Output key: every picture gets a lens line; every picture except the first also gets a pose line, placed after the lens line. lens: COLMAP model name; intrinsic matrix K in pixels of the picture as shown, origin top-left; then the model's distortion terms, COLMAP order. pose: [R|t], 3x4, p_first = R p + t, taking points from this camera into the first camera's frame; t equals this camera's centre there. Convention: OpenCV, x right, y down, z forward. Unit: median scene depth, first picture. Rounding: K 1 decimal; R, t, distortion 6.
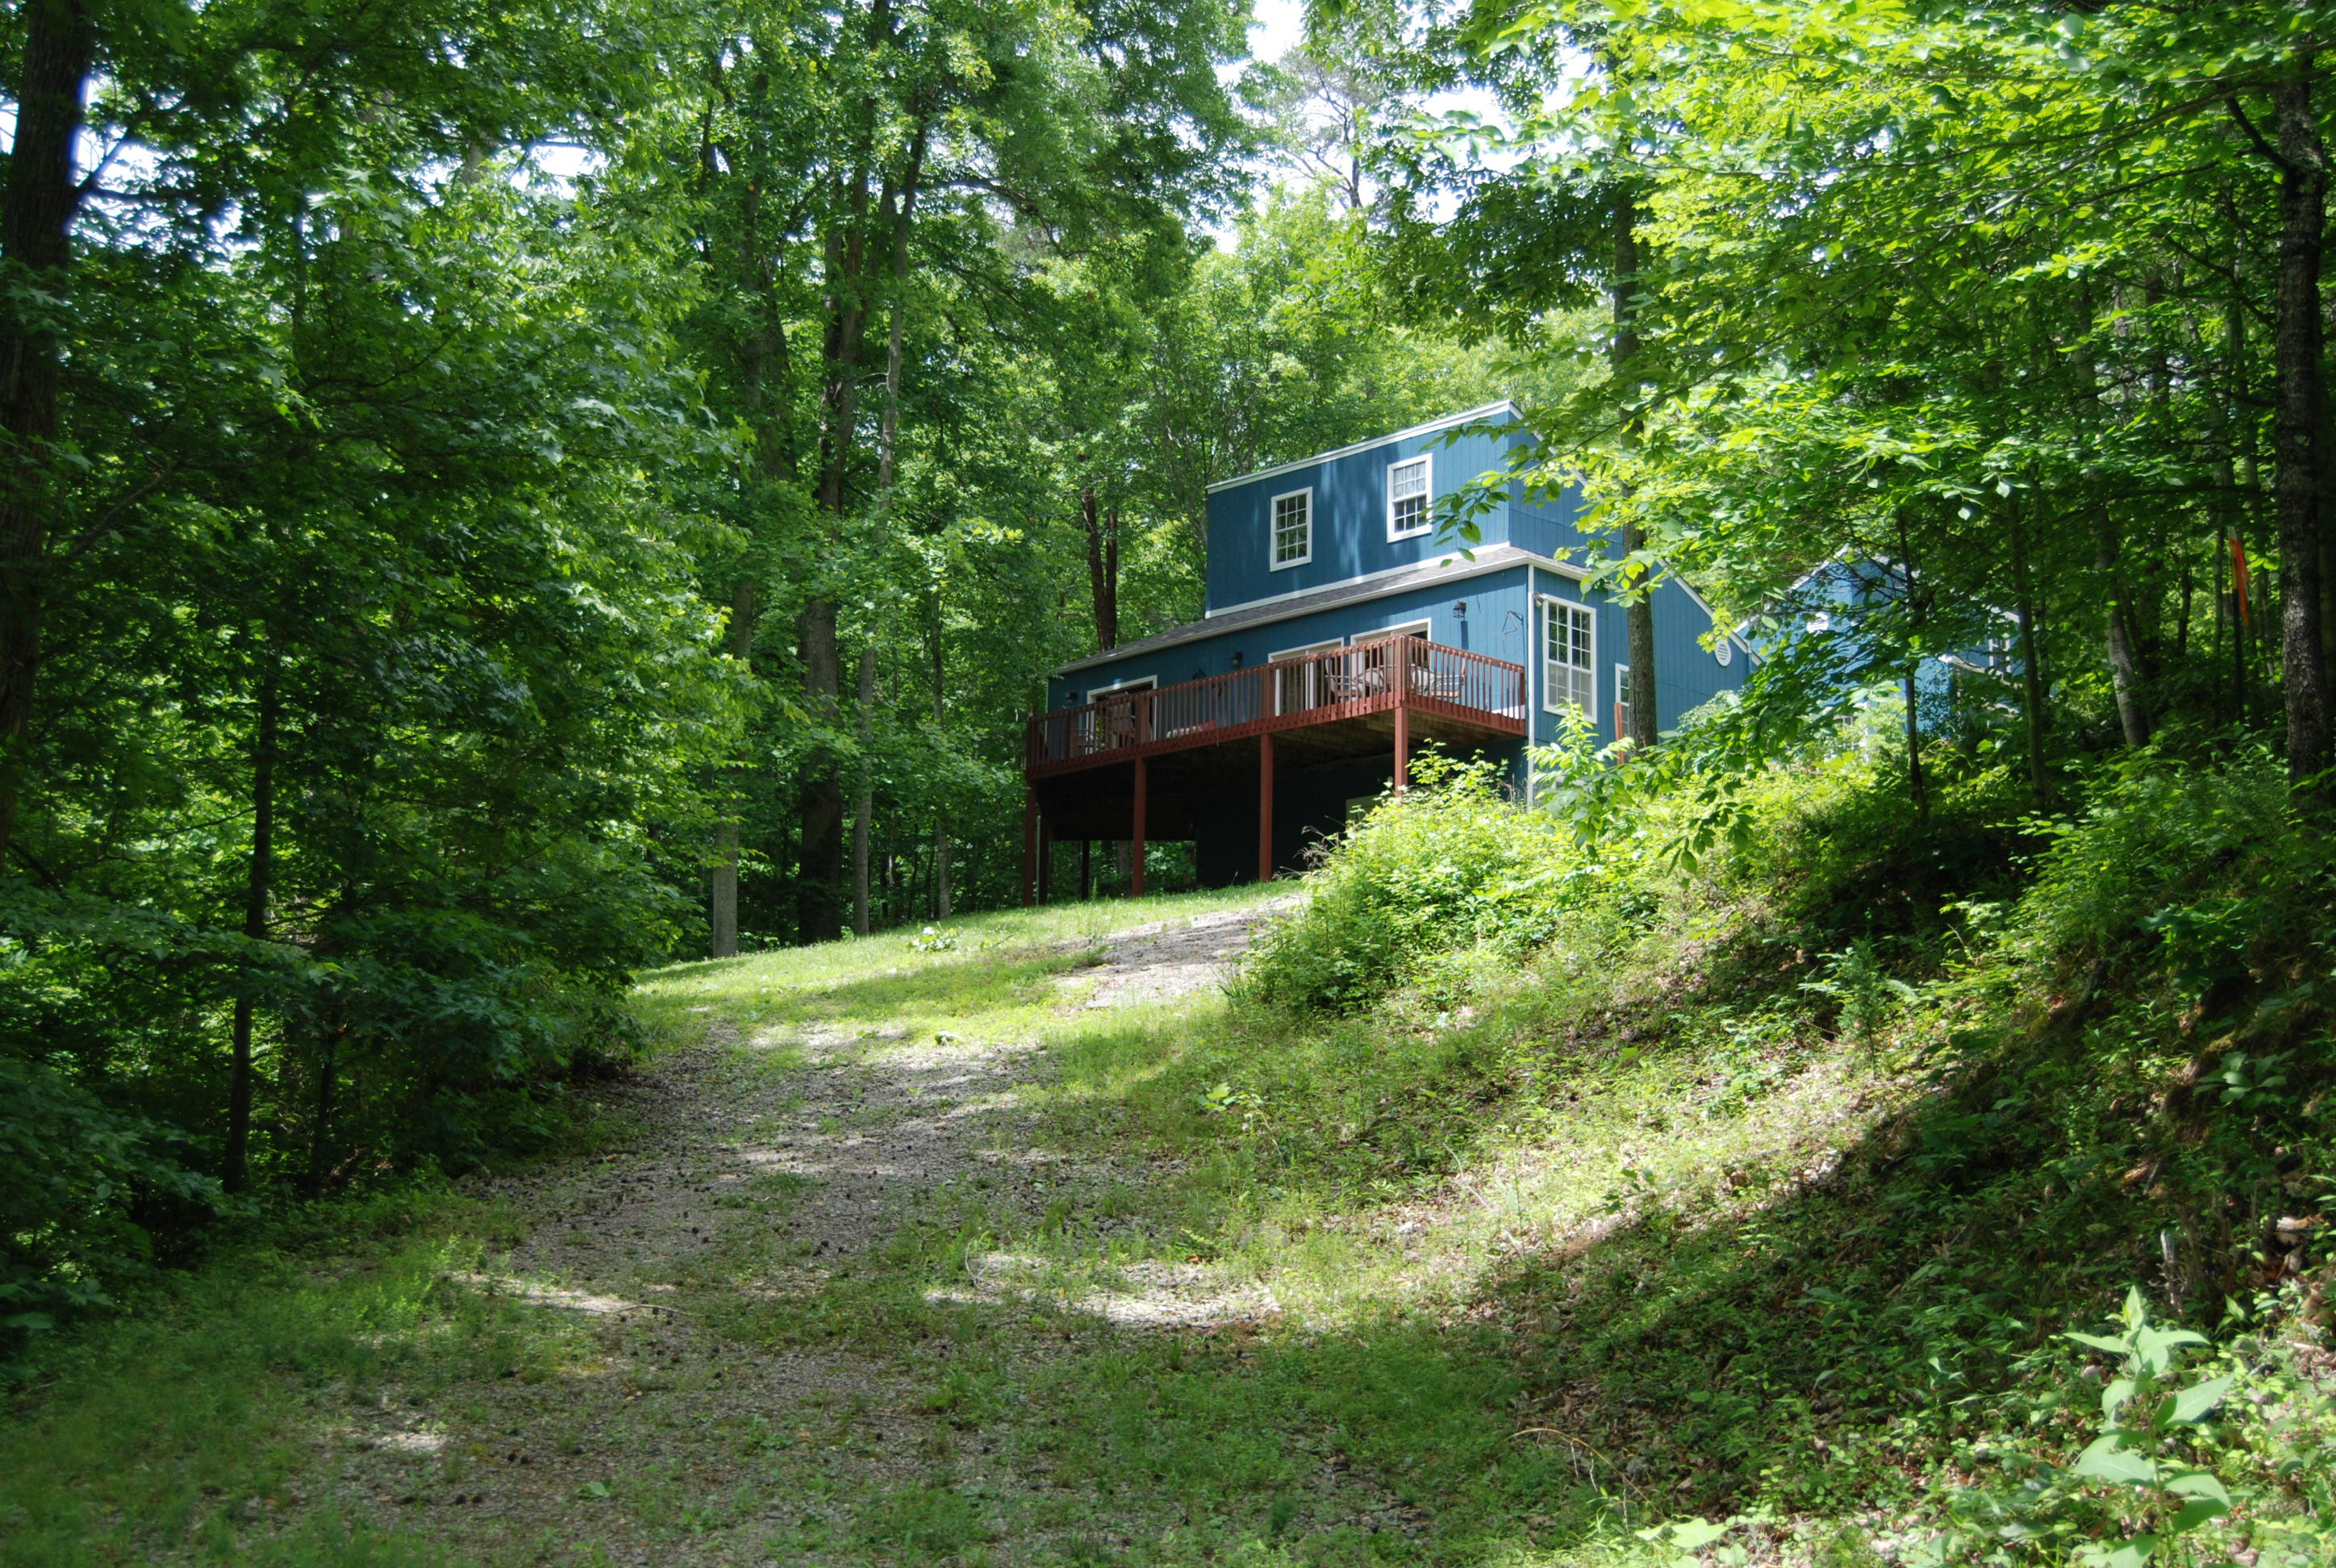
lens RADIAL K [[2711.2, 0, 1168.0], [0, 2711.2, 784.0], [0, 0, 1]] dist [-0.067888, -0.004521]
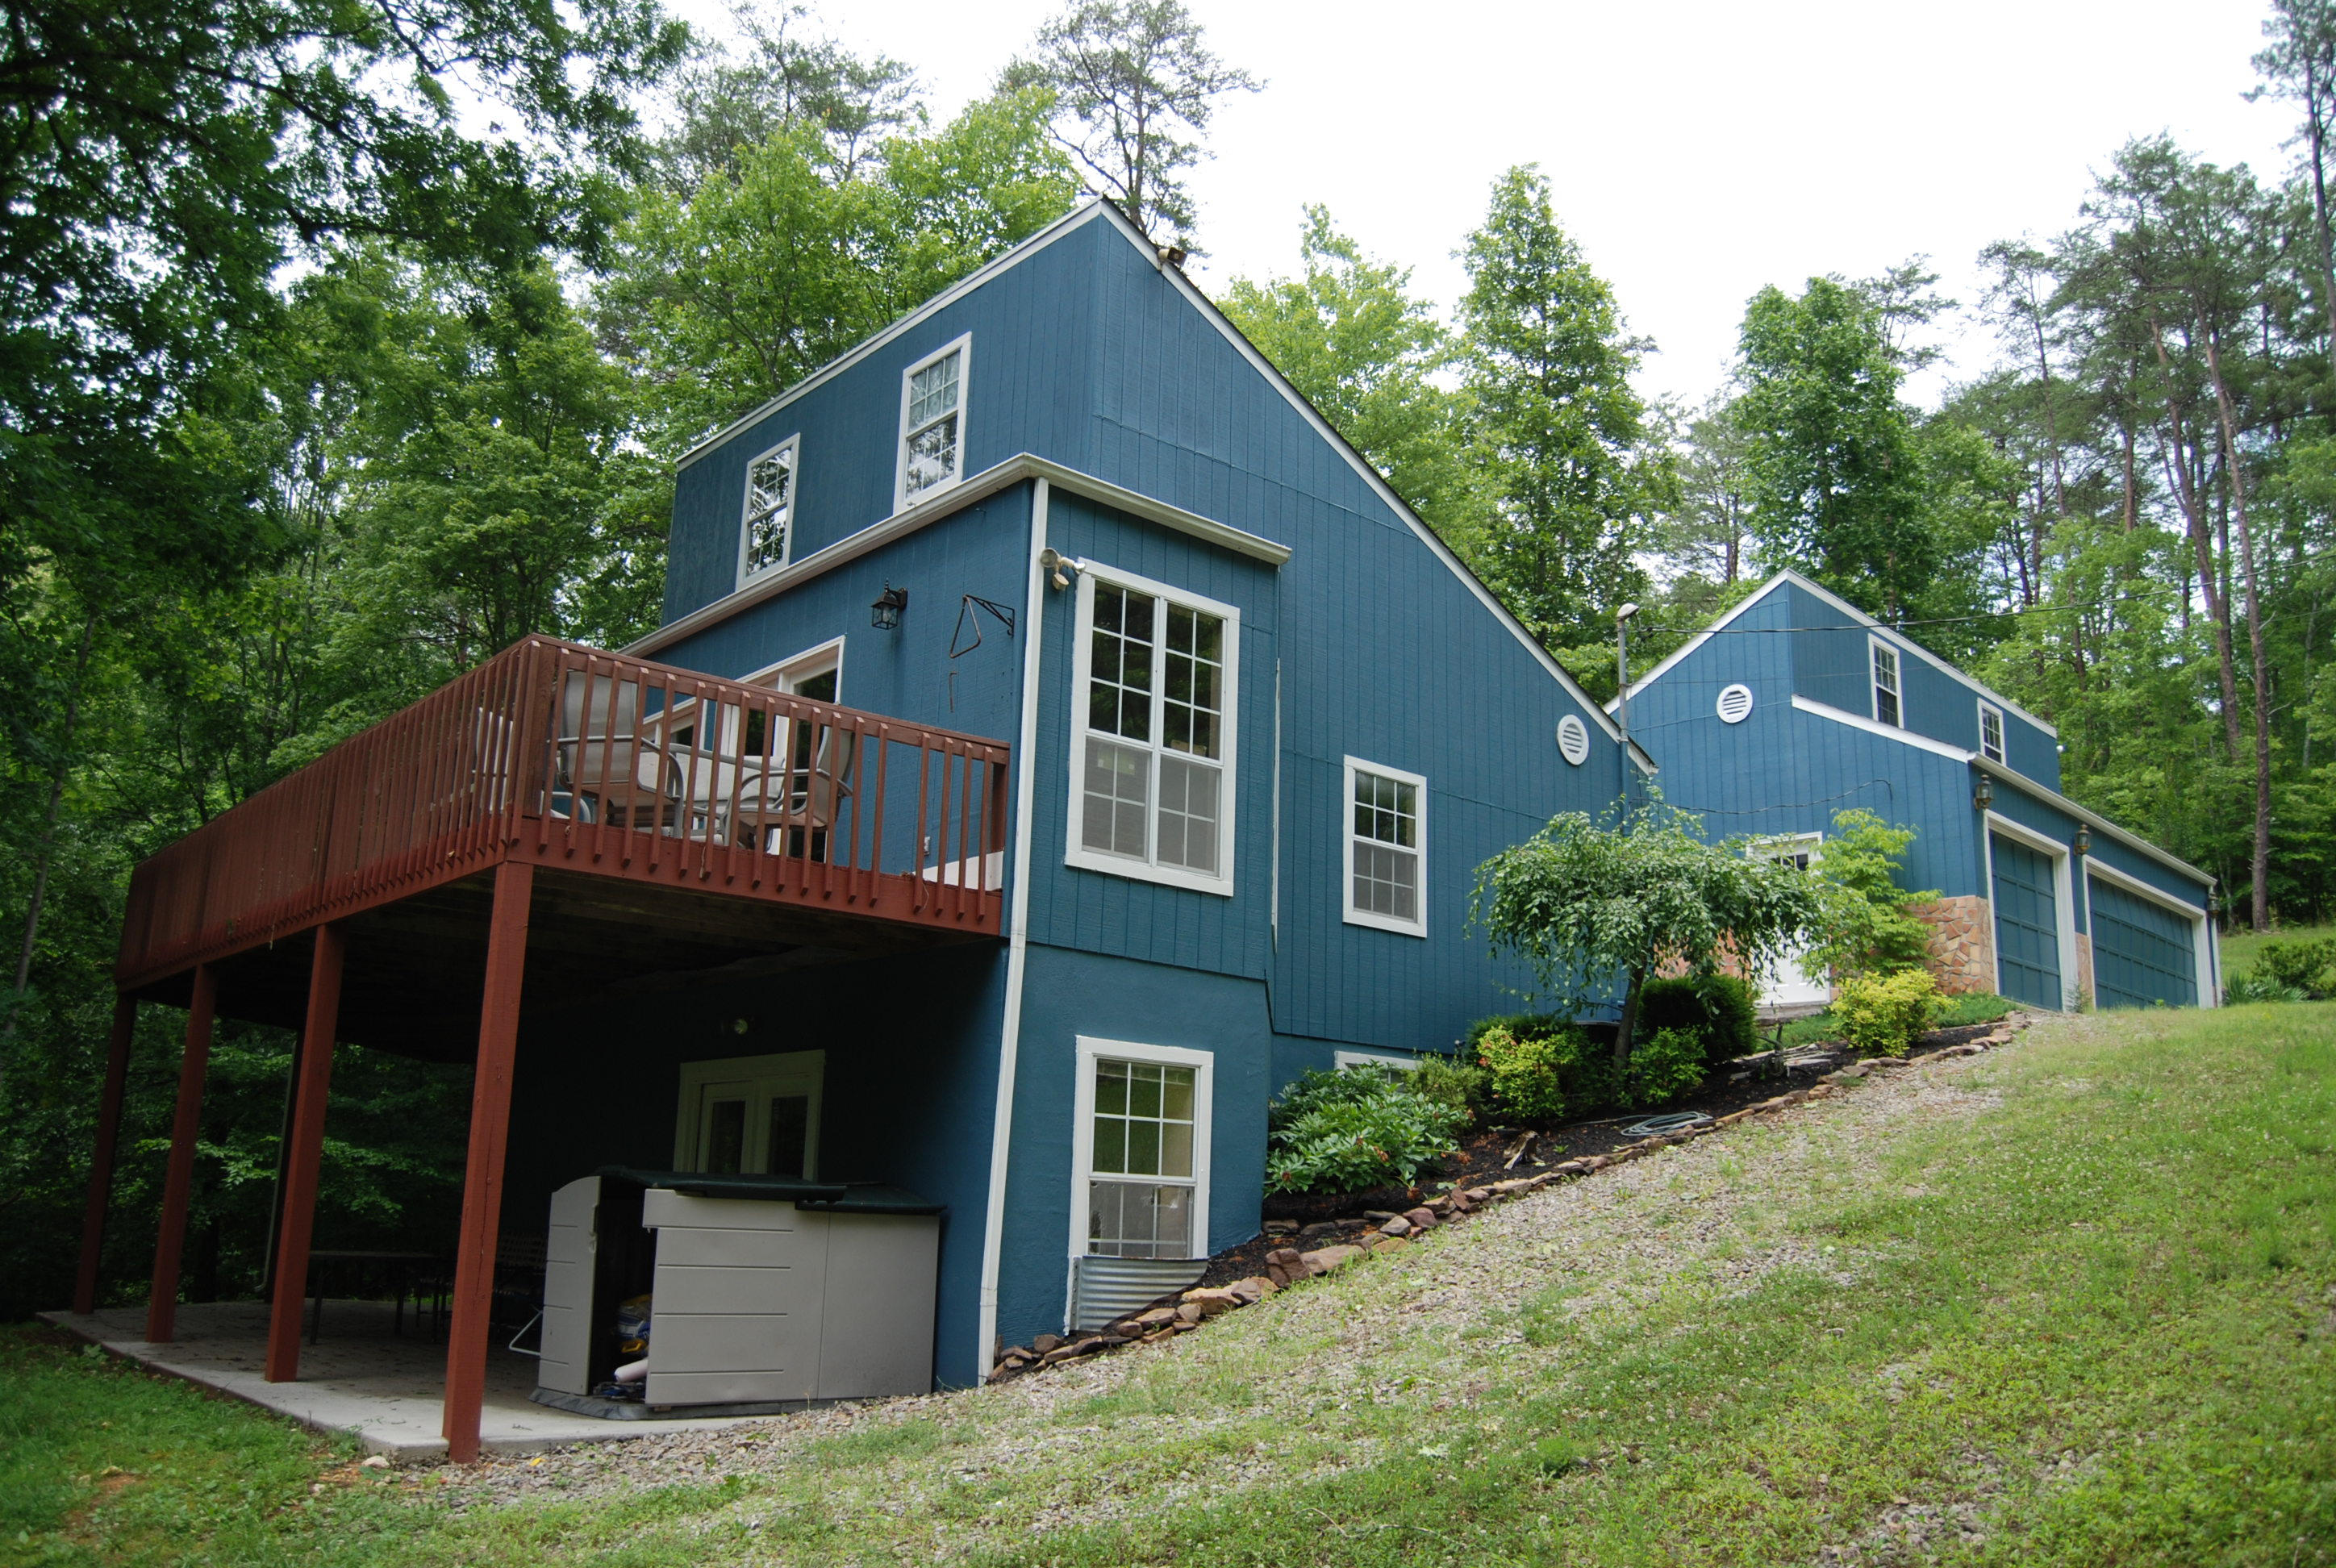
lens RADIAL K [[1837.4, 0, 1168.0], [0, 1837.4, 784.0], [0, 0, 1]] dist [-0.096477, 0.036407]
pose [[0.999506, 0.001448, -0.031406, 0.158223], [-0.002984, 0.998799, -0.048911, -0.025653], [0.031298, 0.048980, 0.998309, 0.738766]]
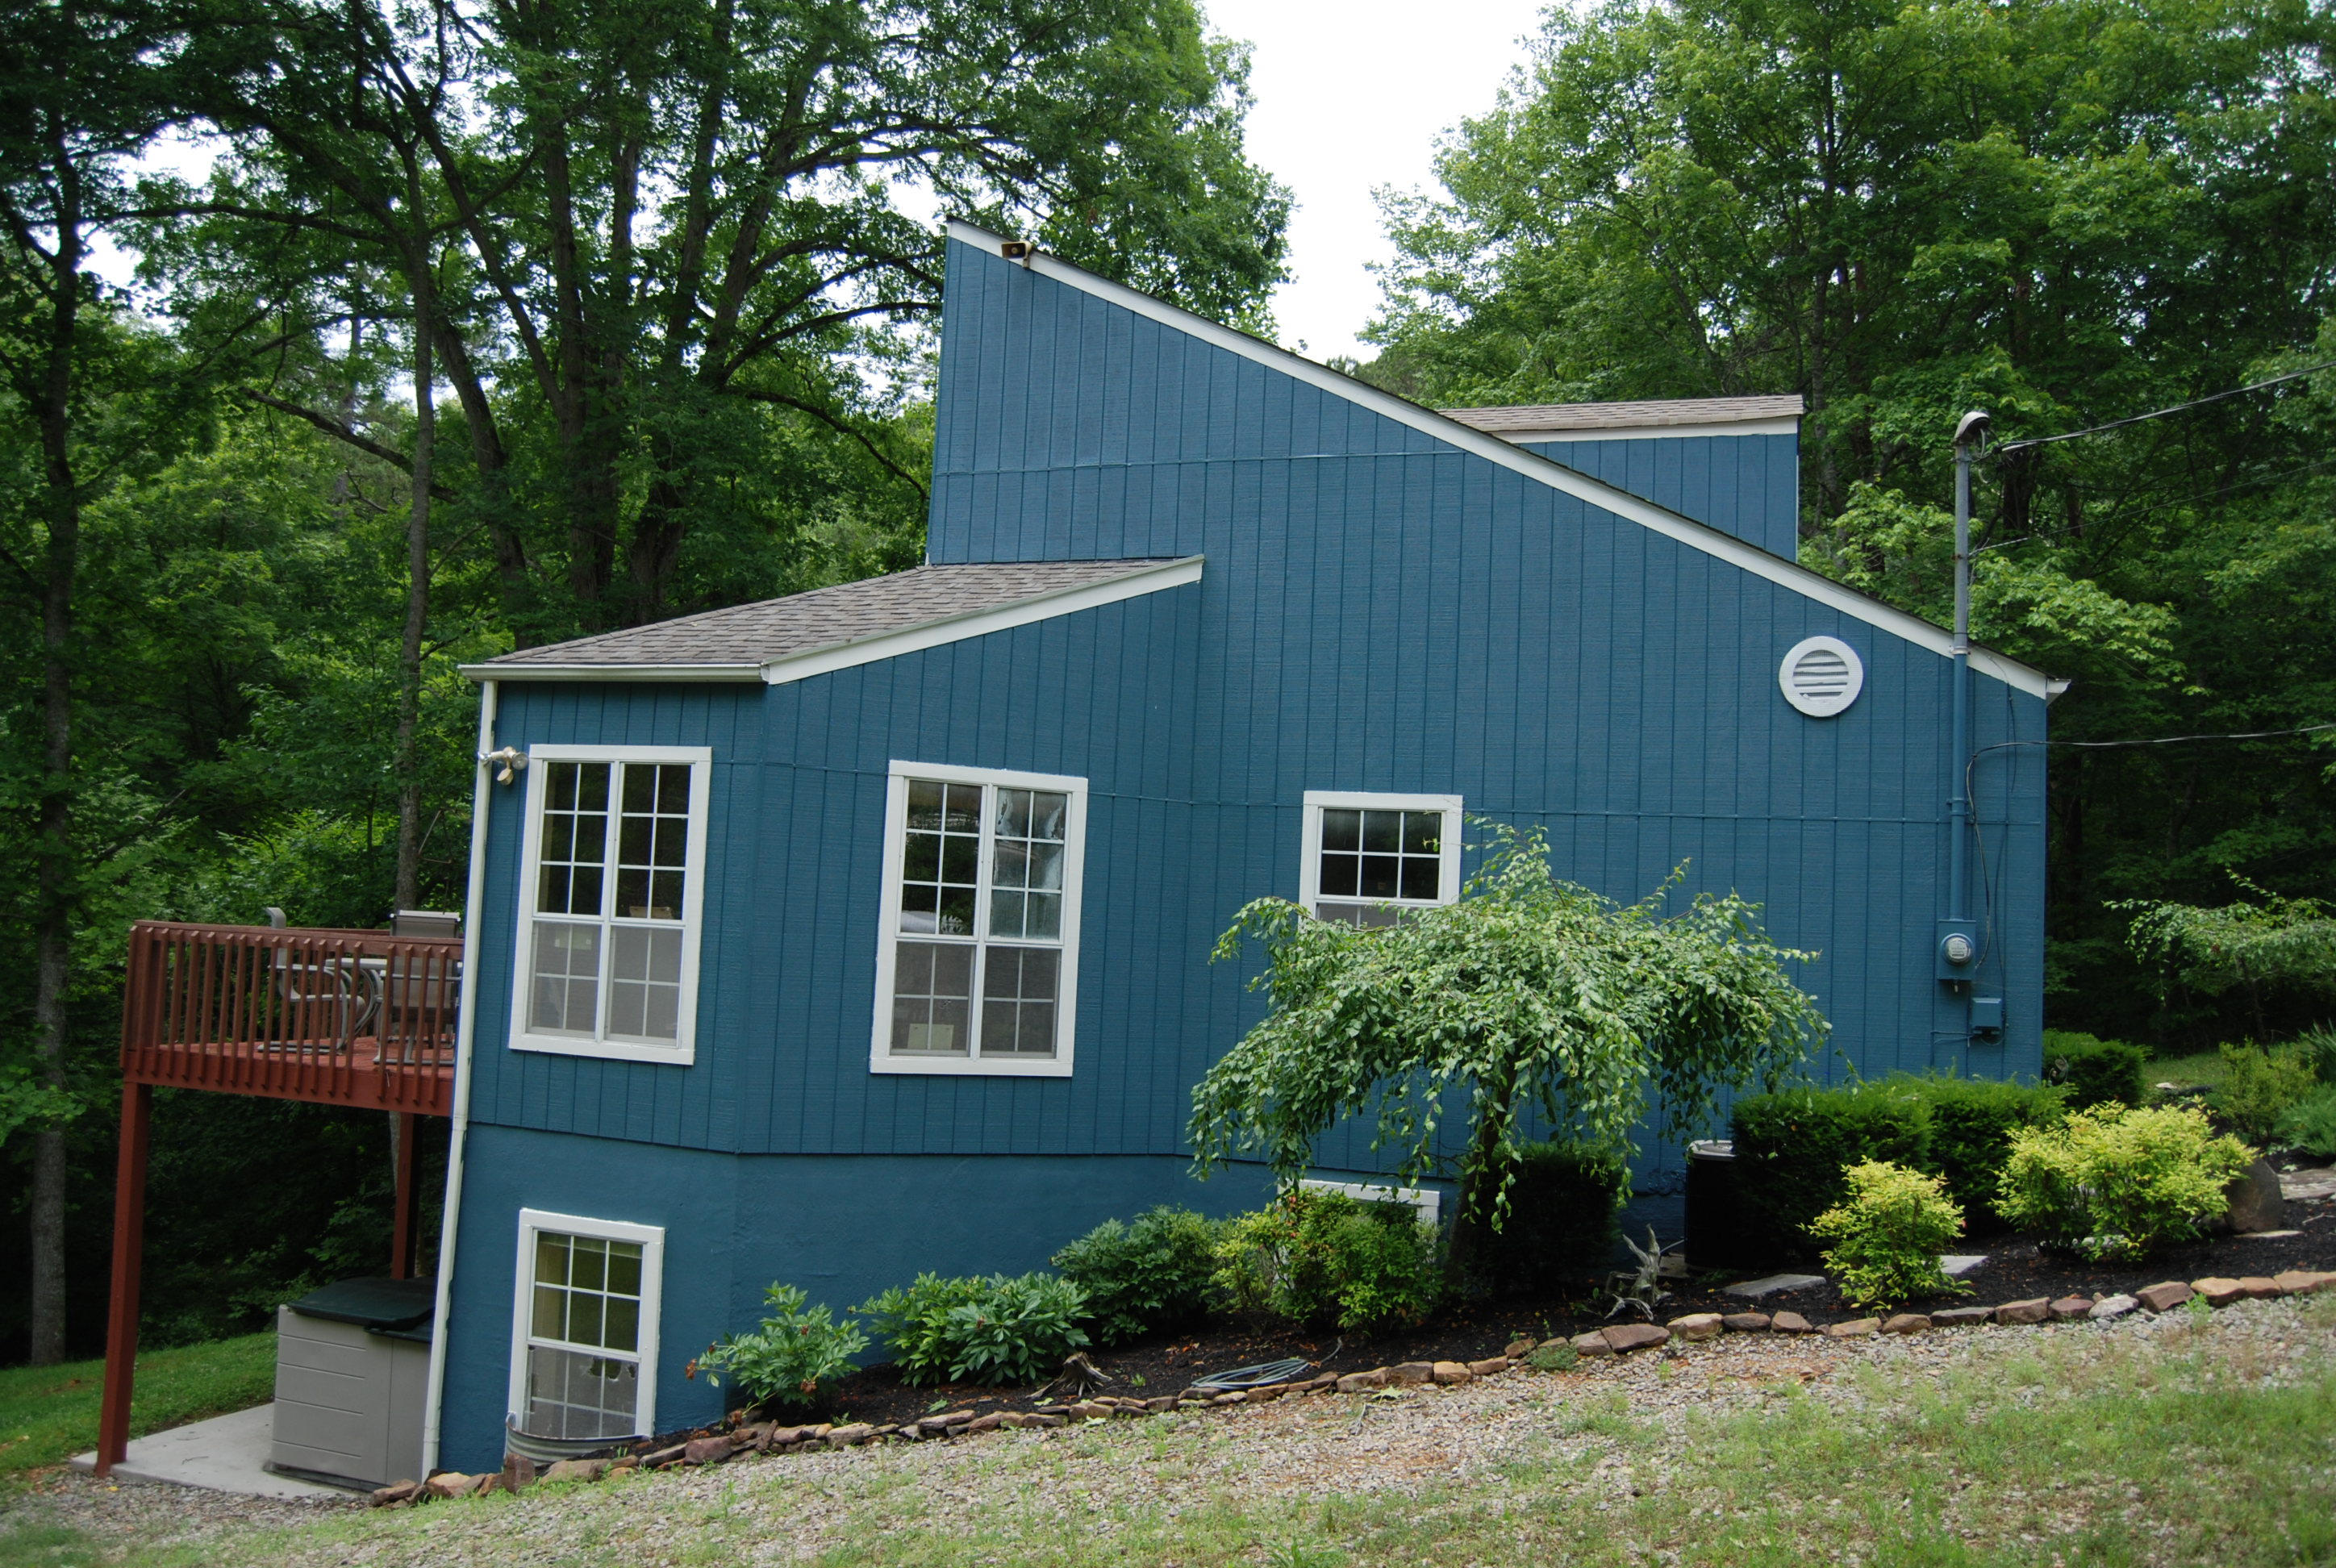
lens RADIAL K [[1837.4, 0, 1168.0], [0, 1837.4, 784.0], [0, 0, 1]] dist [-0.096477, 0.036407]
pose [[0.478183, -0.066579, -0.875733, 0.412388], [0.126297, 0.991972, -0.006454, -0.050844], [0.869132, -0.107516, 0.482753, 0.945536]]
